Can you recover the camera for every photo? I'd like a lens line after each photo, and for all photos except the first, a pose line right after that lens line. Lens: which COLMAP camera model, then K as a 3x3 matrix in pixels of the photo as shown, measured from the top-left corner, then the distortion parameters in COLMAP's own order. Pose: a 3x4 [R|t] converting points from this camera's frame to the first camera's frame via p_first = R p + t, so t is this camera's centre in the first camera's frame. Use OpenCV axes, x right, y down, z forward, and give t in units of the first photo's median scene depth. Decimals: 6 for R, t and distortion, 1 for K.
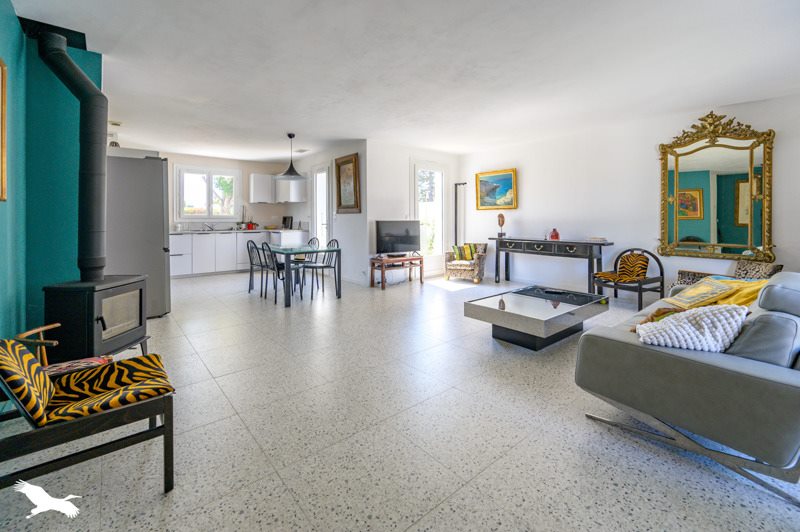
lens RADIAL K [[330.7, 0, 405.1], [0, 330.7, 220.4], [0, 0, 1]] dist [-0.001305, 0.000010]
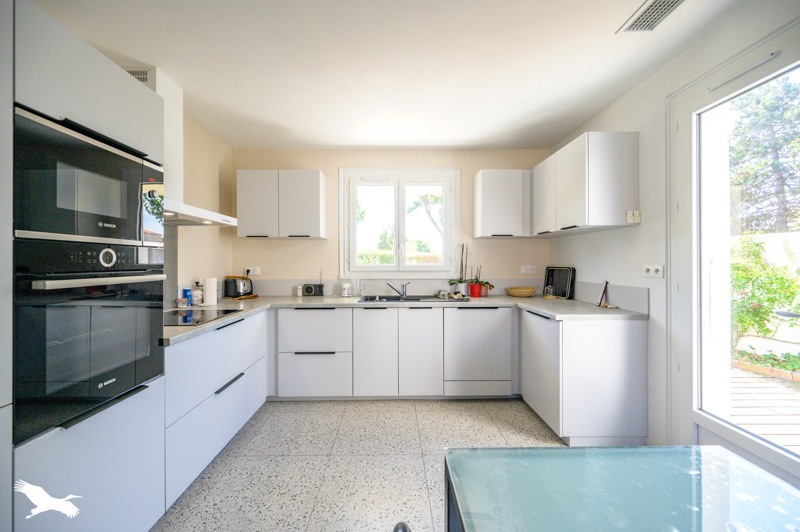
lens RADIAL K [[330.7, 0, 400.2], [0, 330.7, 263.9], [0, 0, 1]] dist [-0.001305, 0.000010]
pose [[0.769494, 0.000513, -0.638654, -0.268147], [0.001044, 0.999997, 0.002060, -0.018470], [0.638653, -0.002252, 0.769492, 0.606029]]
